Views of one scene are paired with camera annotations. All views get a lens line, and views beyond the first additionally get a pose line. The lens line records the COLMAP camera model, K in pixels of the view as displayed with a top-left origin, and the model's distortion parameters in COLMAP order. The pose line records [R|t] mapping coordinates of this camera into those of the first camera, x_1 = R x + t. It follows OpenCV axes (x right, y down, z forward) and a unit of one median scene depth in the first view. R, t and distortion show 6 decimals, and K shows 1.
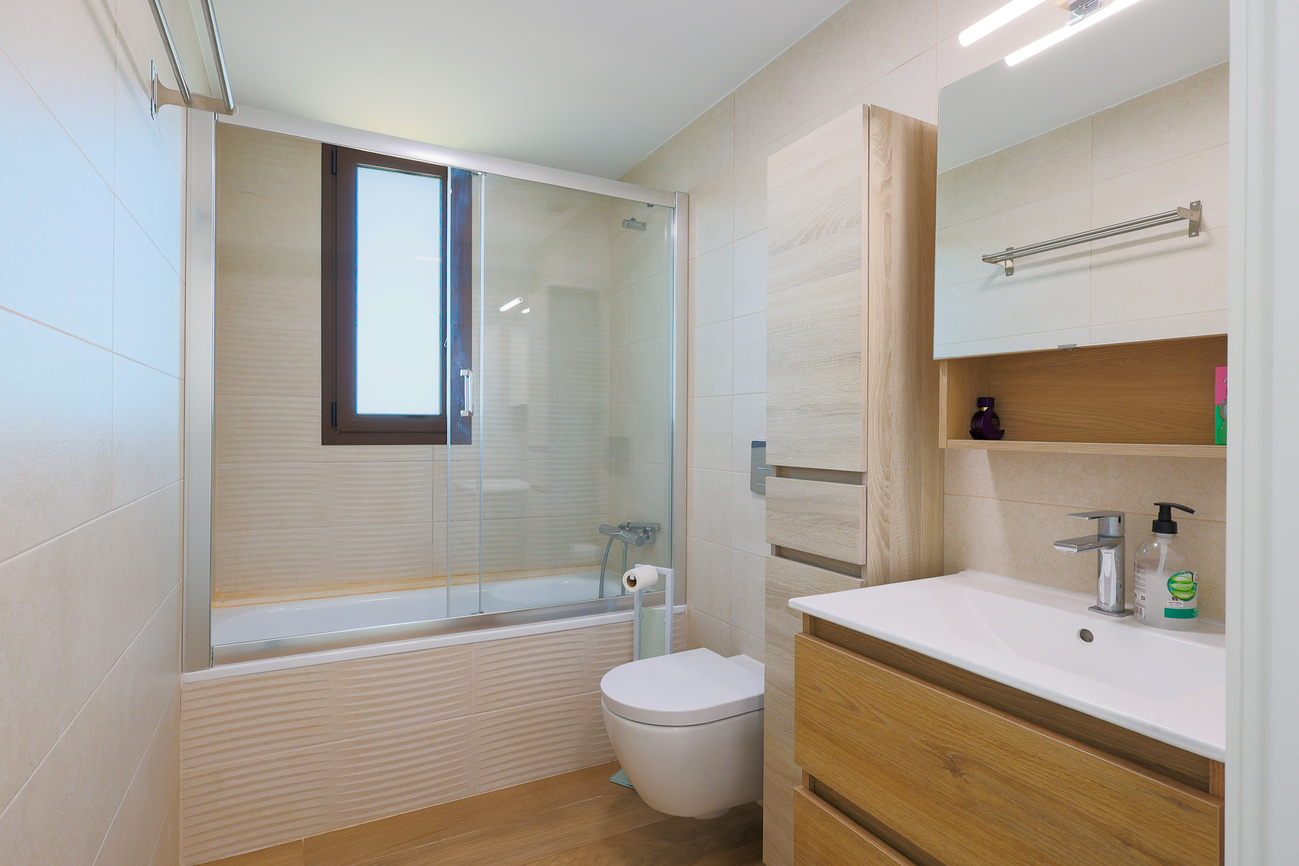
lens RADIAL K [[639.9, 0, 649.2], [0, 639.9, 430.1], [0, 0, 1]] dist [0.002866, -0.002642]
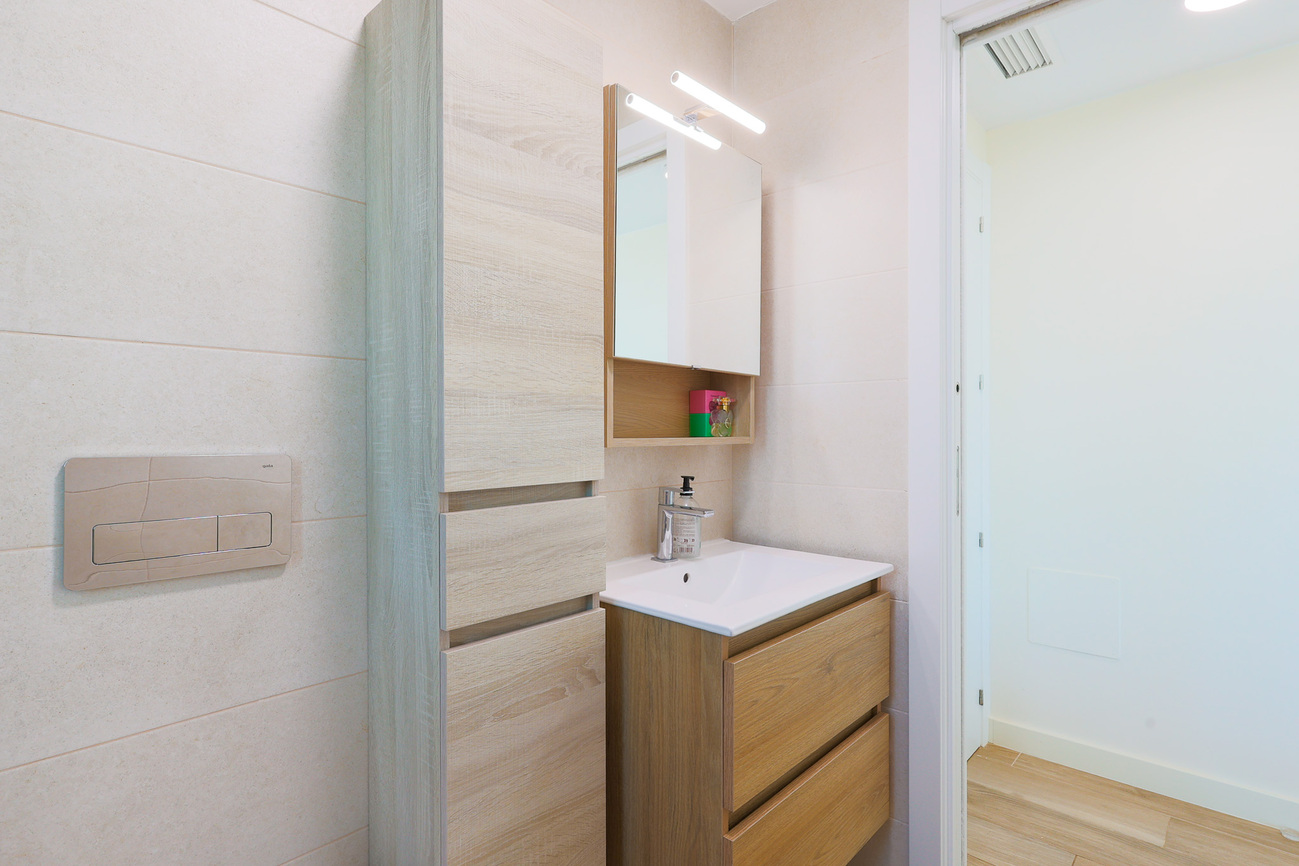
lens RADIAL K [[639.9, 0, 699.9], [0, 639.9, 430.4], [0, 0, 1]] dist [0.002866, -0.002642]
pose [[-0.343720, -0.010276, 0.939016, -0.479376], [-0.001654, 0.999945, 0.010337, -0.007644], [-0.939071, 0.002000, -0.343718, 1.124498]]
